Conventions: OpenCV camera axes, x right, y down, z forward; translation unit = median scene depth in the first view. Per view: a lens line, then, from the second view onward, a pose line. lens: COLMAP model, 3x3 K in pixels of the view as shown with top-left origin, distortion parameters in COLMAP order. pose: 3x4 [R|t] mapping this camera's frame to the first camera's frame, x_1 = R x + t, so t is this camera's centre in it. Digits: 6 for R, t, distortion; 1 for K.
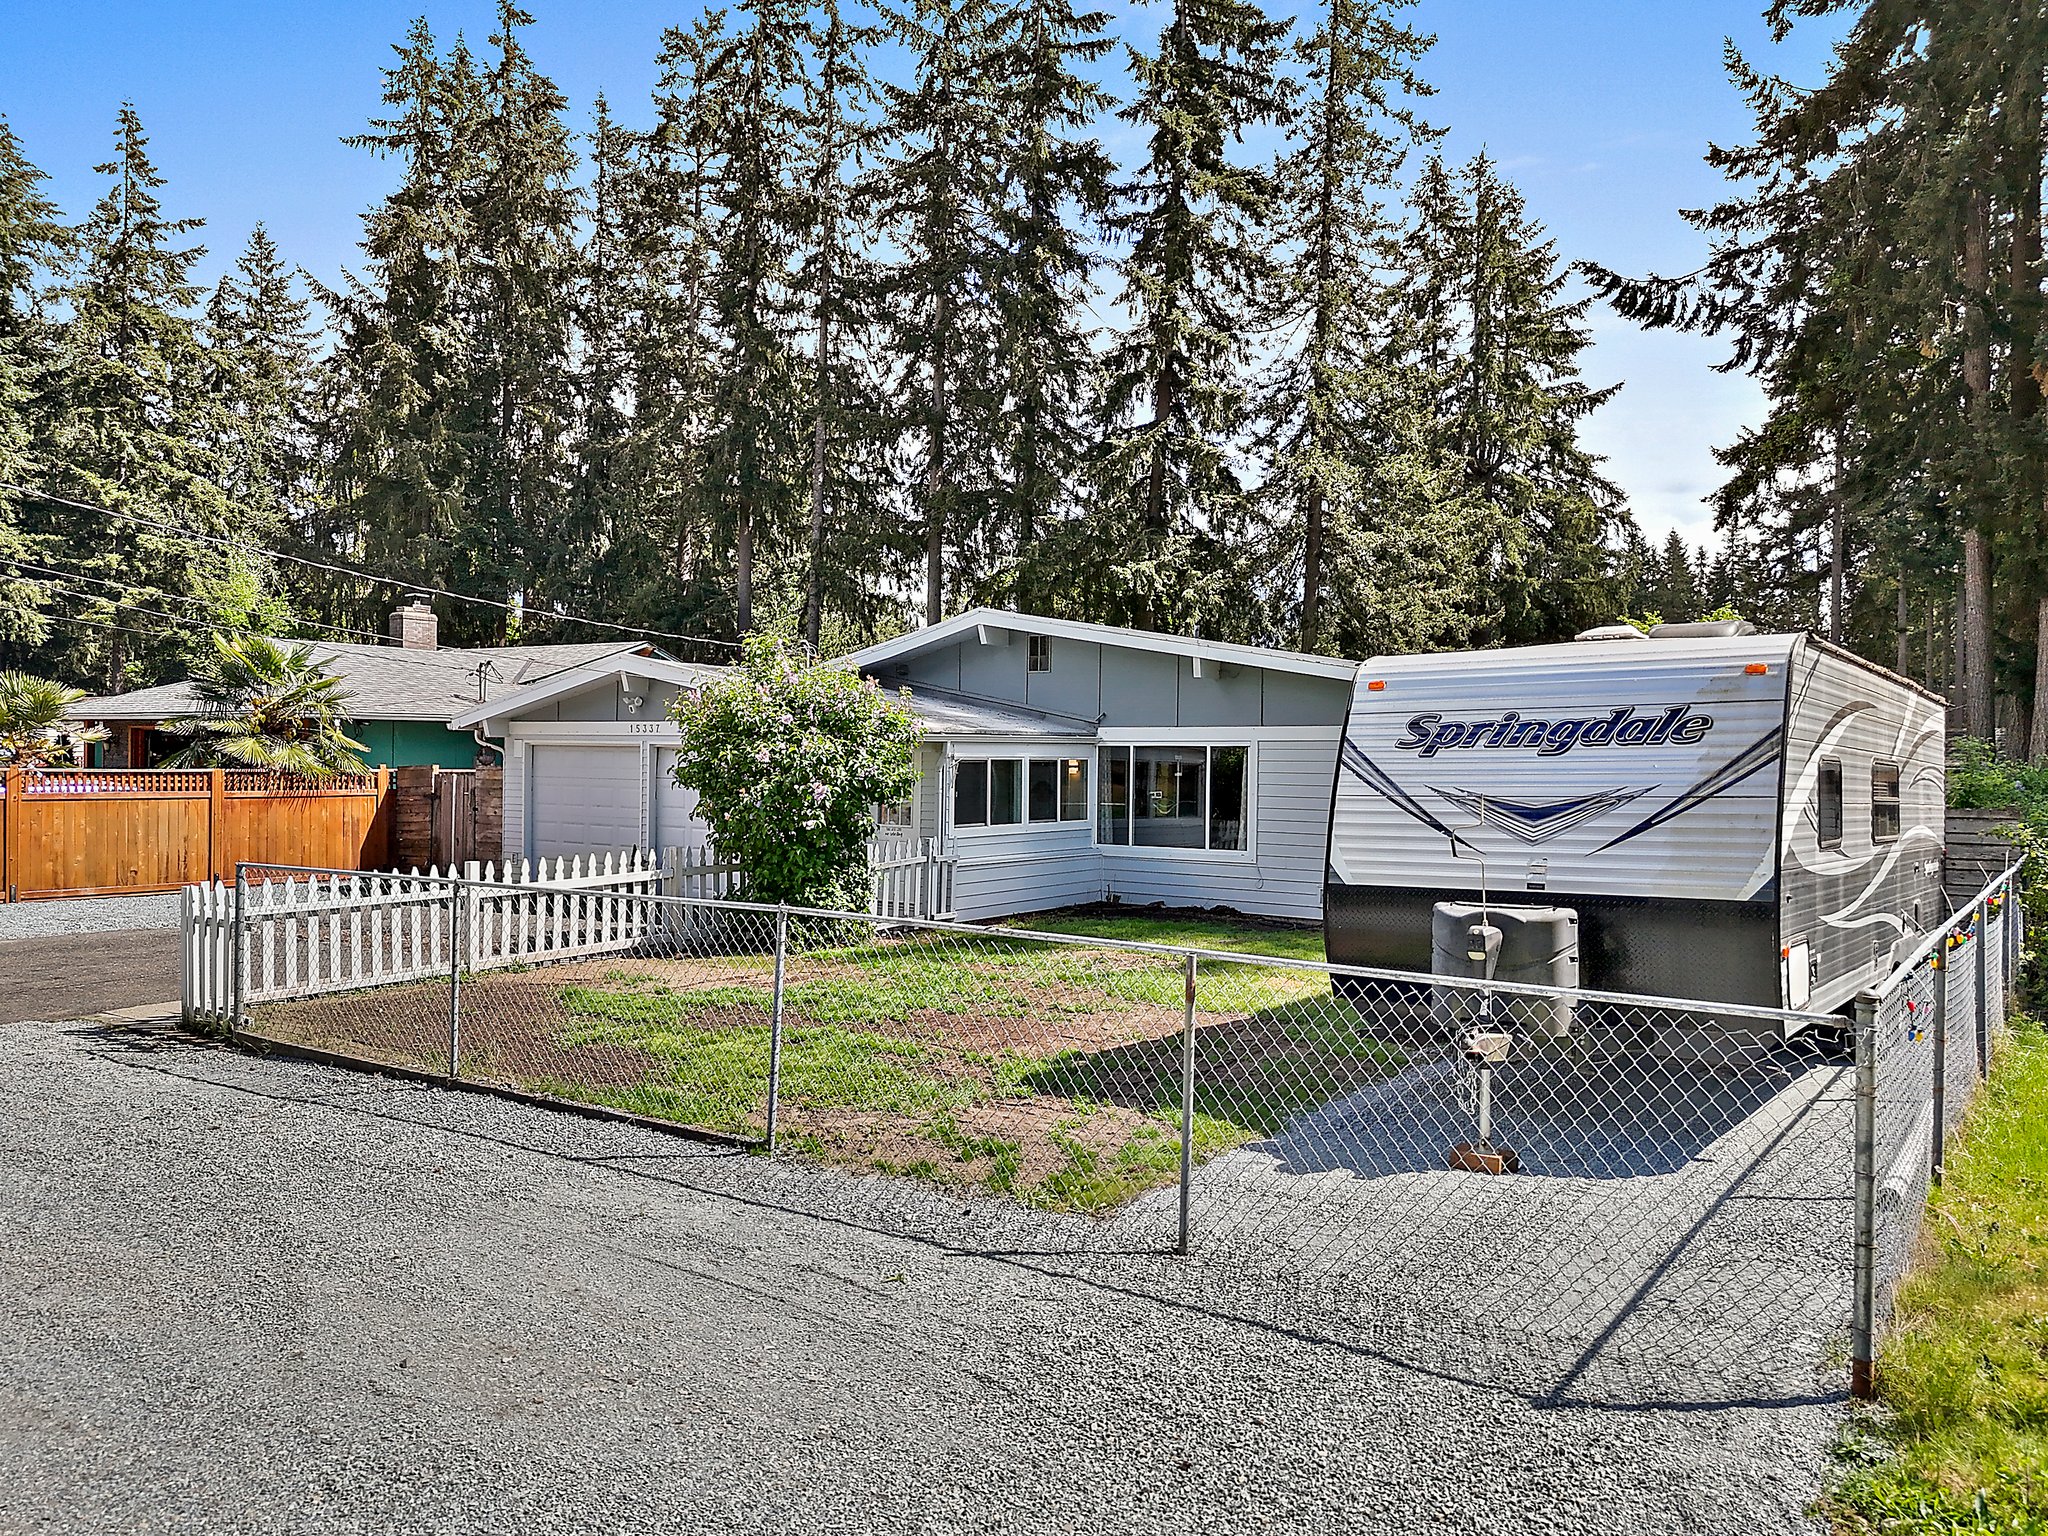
lens RADIAL K [[1516.2, 0, 1001.1], [0, 1516.2, 772.9], [0, 0, 1]] dist [0.062923, -0.049296]
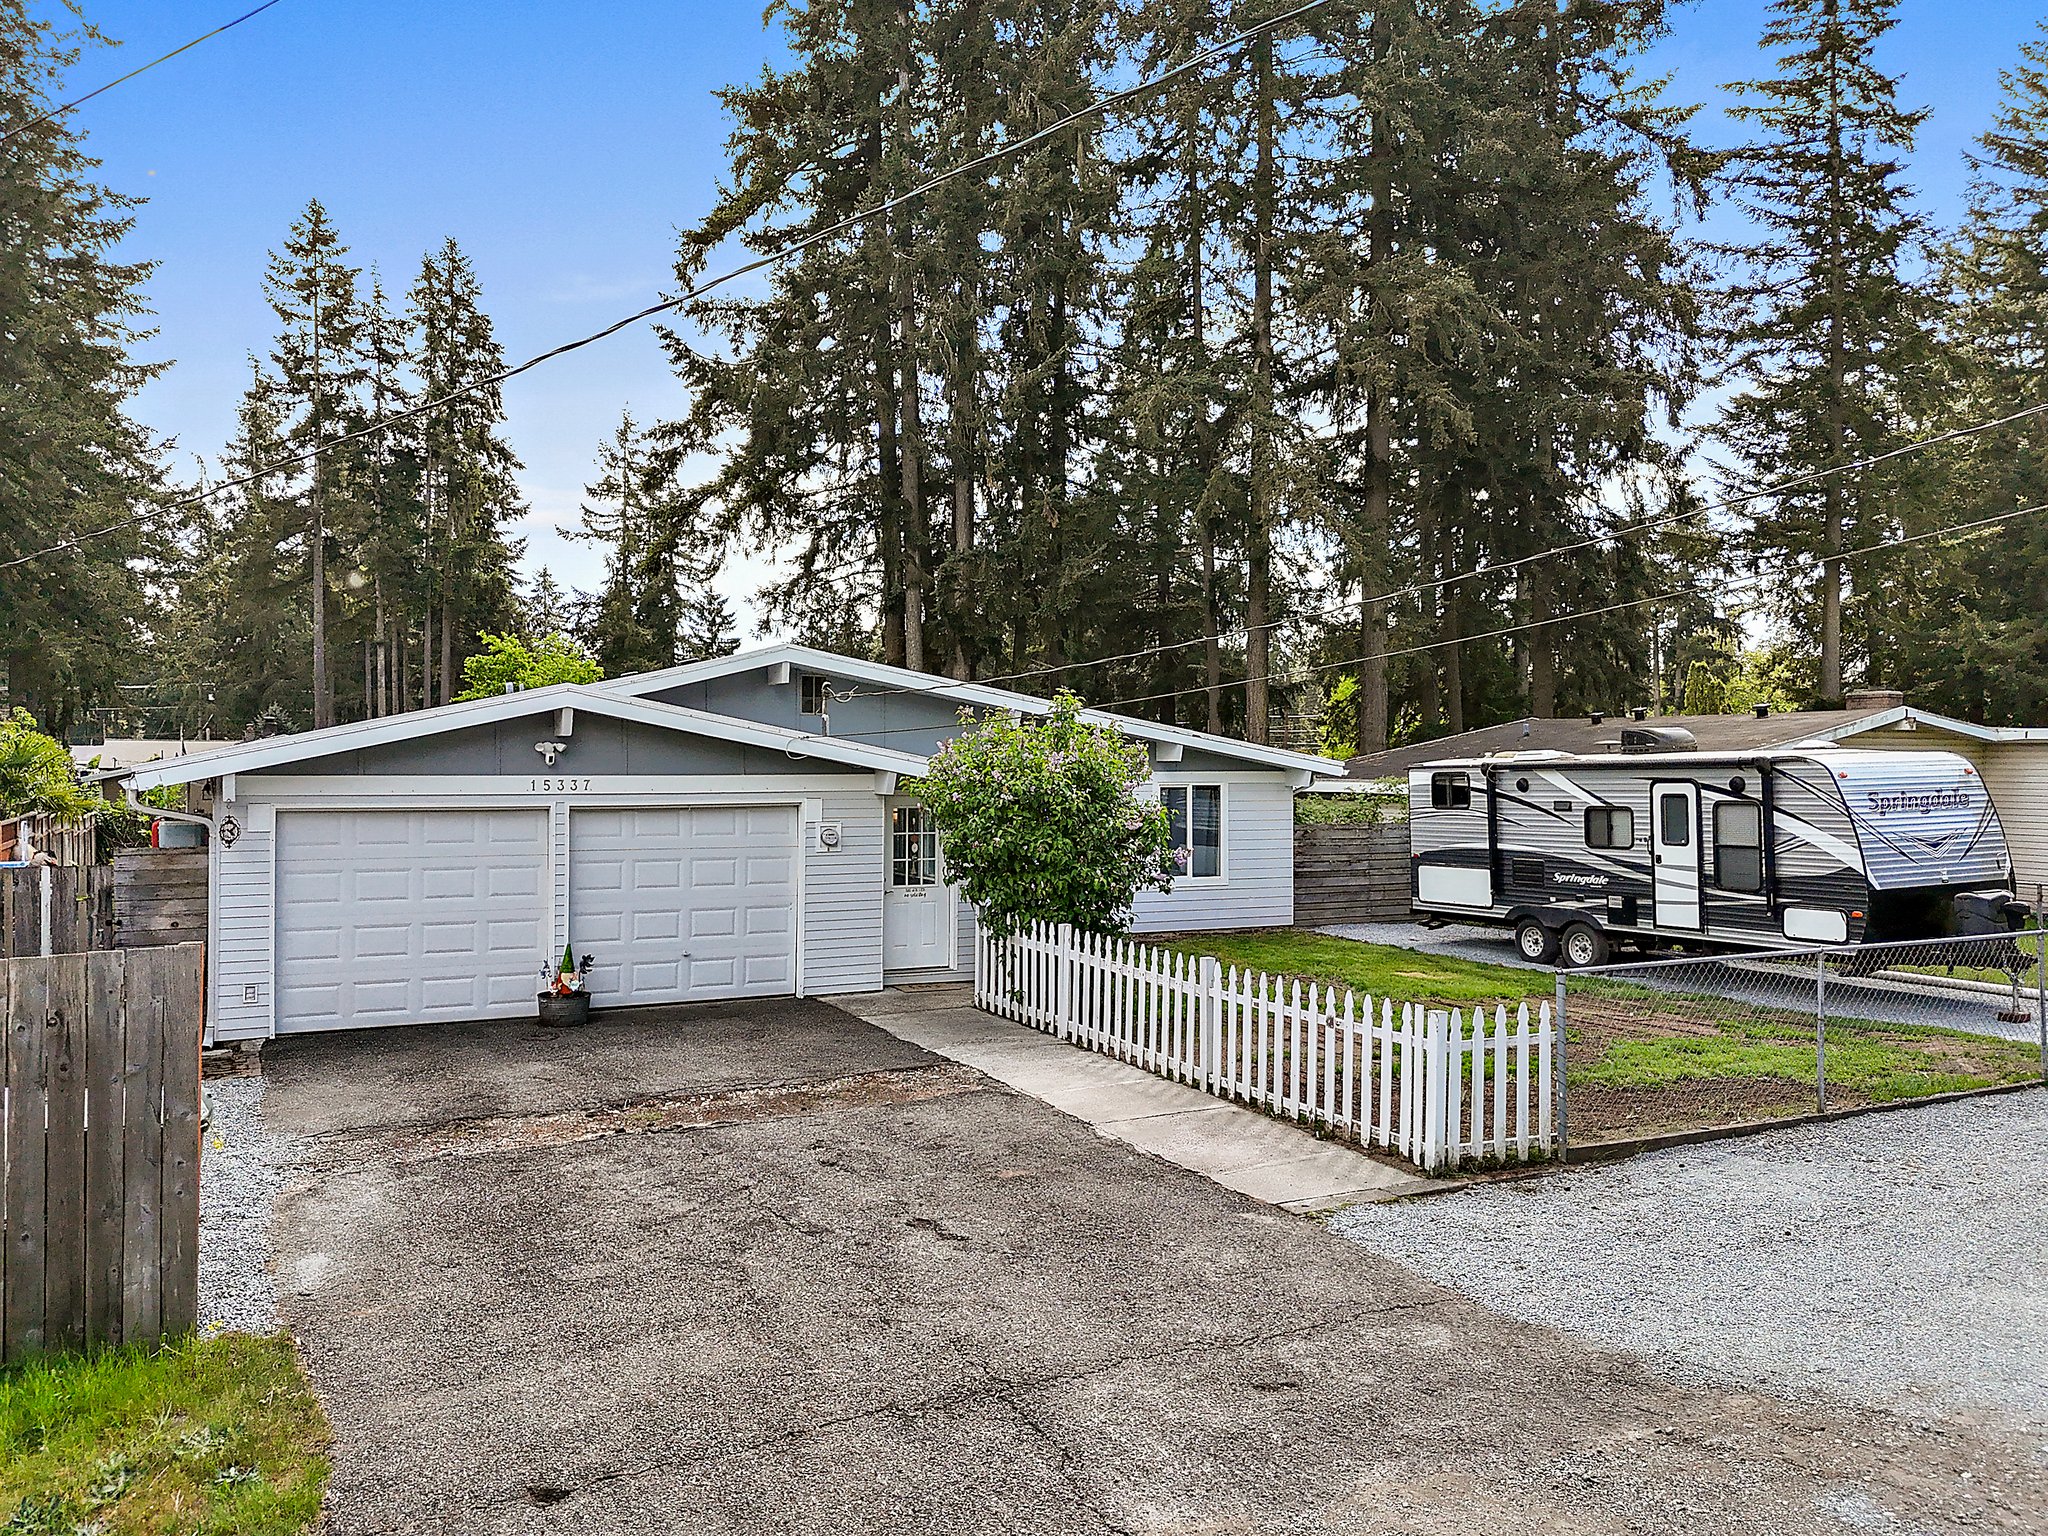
lens RADIAL K [[1516.2, 0, 1020.3], [0, 1516.2, 764.7], [0, 0, 1]] dist [0.062923, -0.049296]
pose [[0.460575, -0.011992, 0.887540, -0.259547], [0.011459, 0.999906, 0.007563, -0.013857], [-0.887547, 0.006687, 0.460669, 0.150834]]
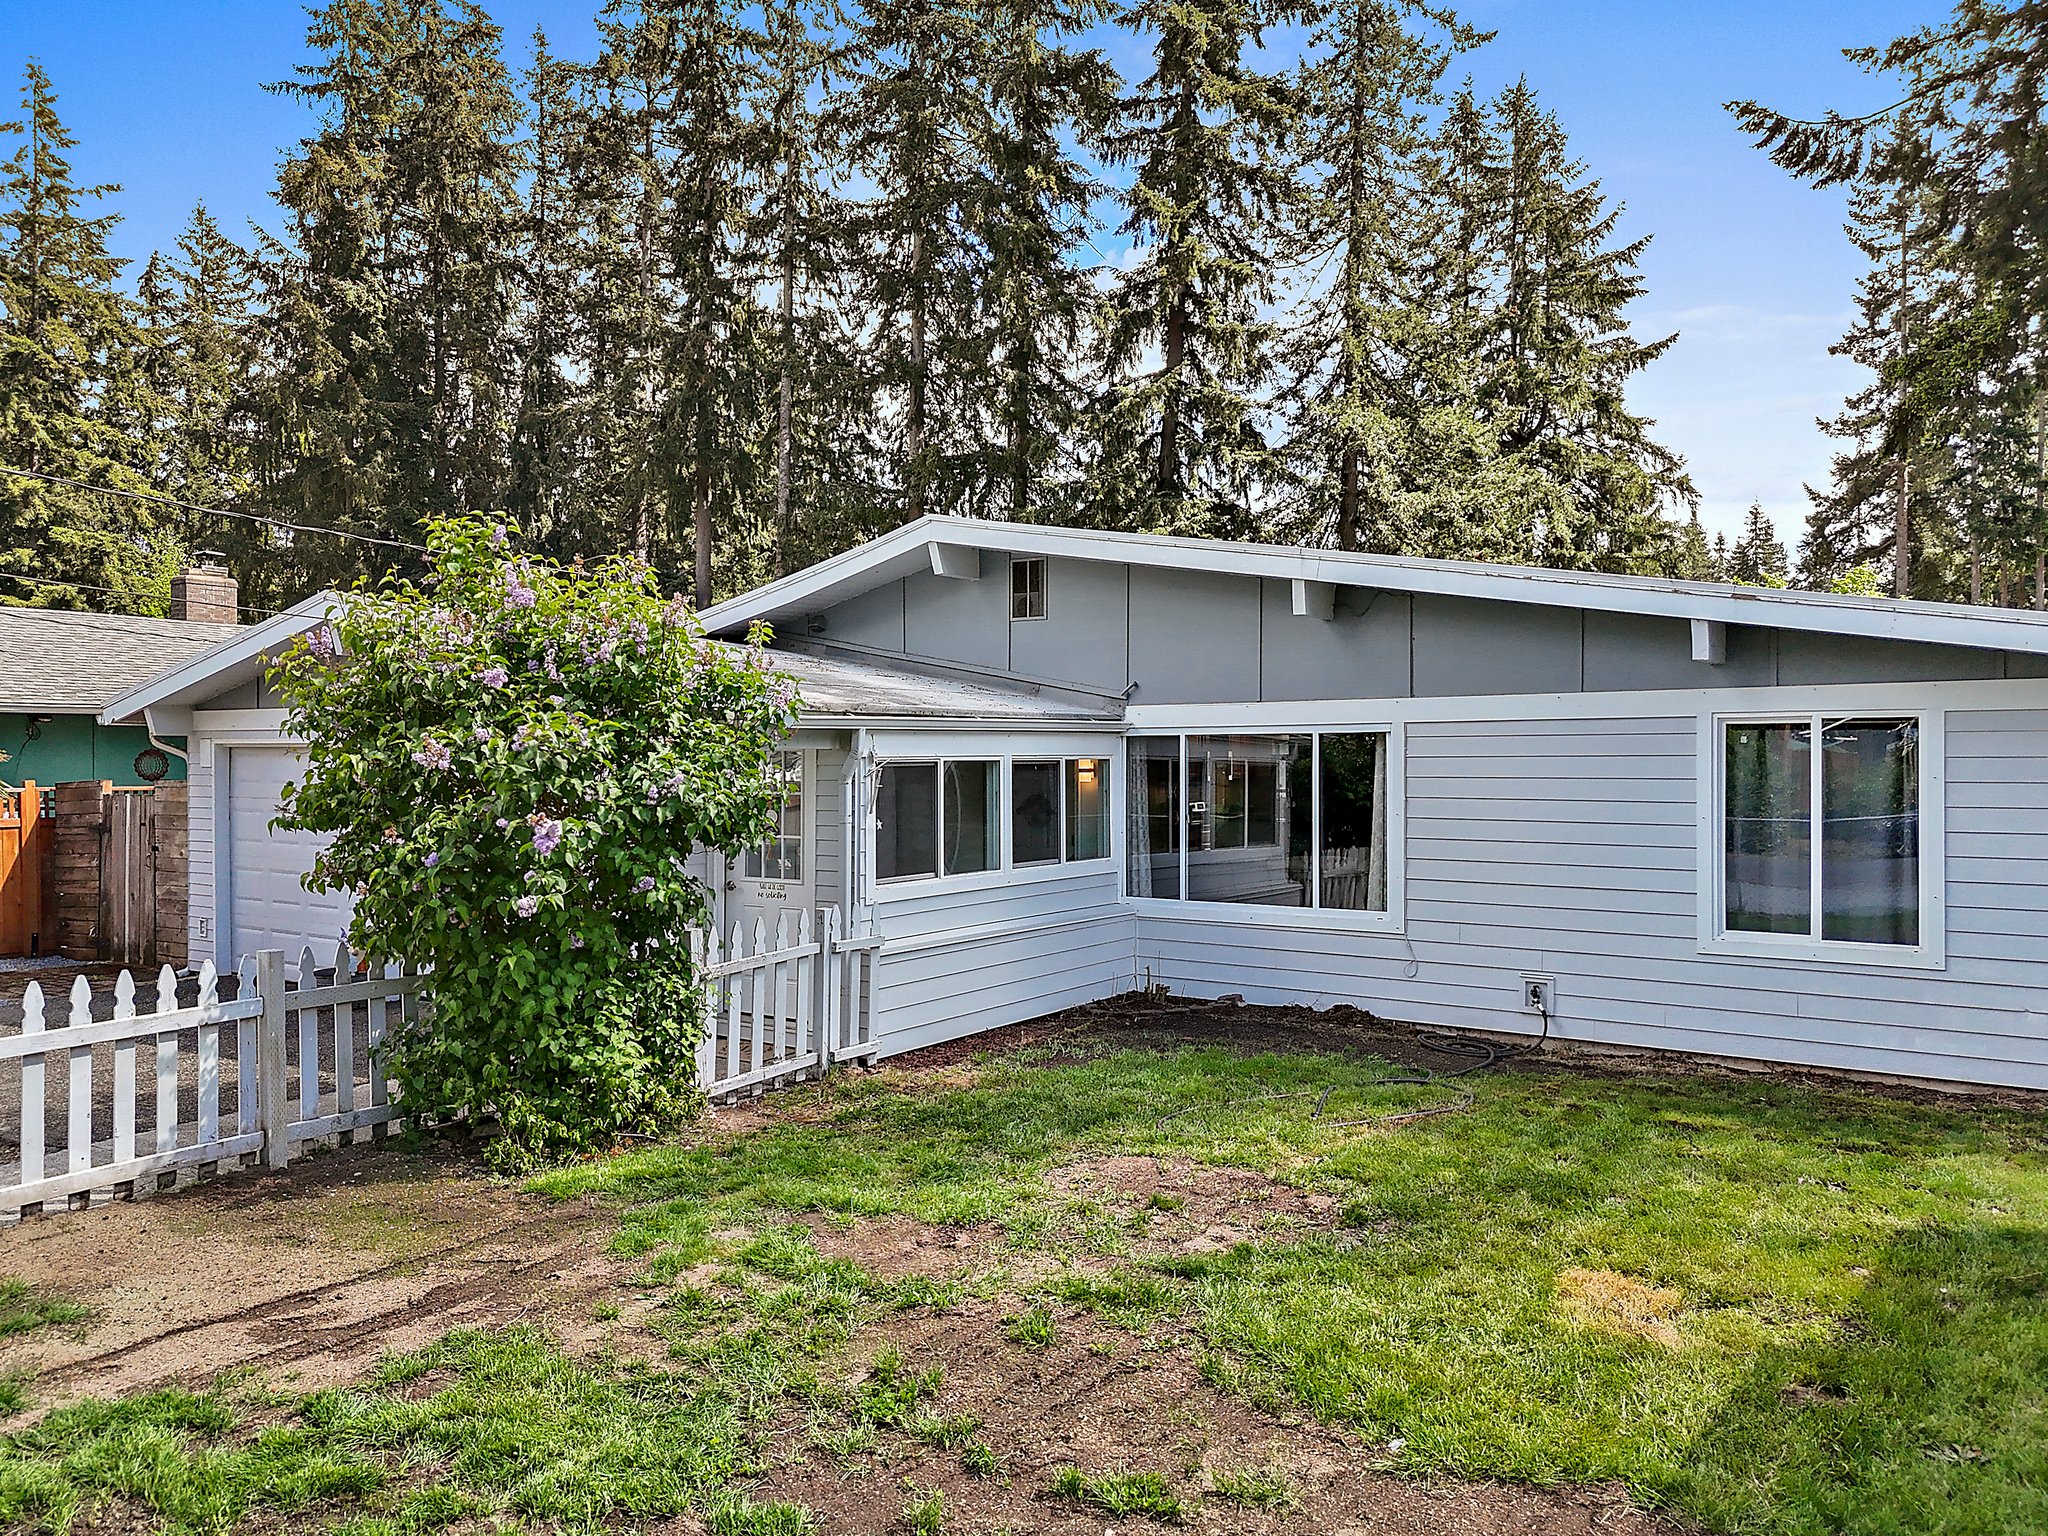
lens RADIAL K [[1516.2, 0, 1007.1], [0, 1516.2, 767.3], [0, 0, 1]] dist [0.062923, -0.049296]
pose [[0.999911, -0.012950, 0.003308, 0.004553], [0.012964, 0.999906, -0.004393, -0.000962], [-0.003251, 0.004435, 0.999985, 0.128794]]
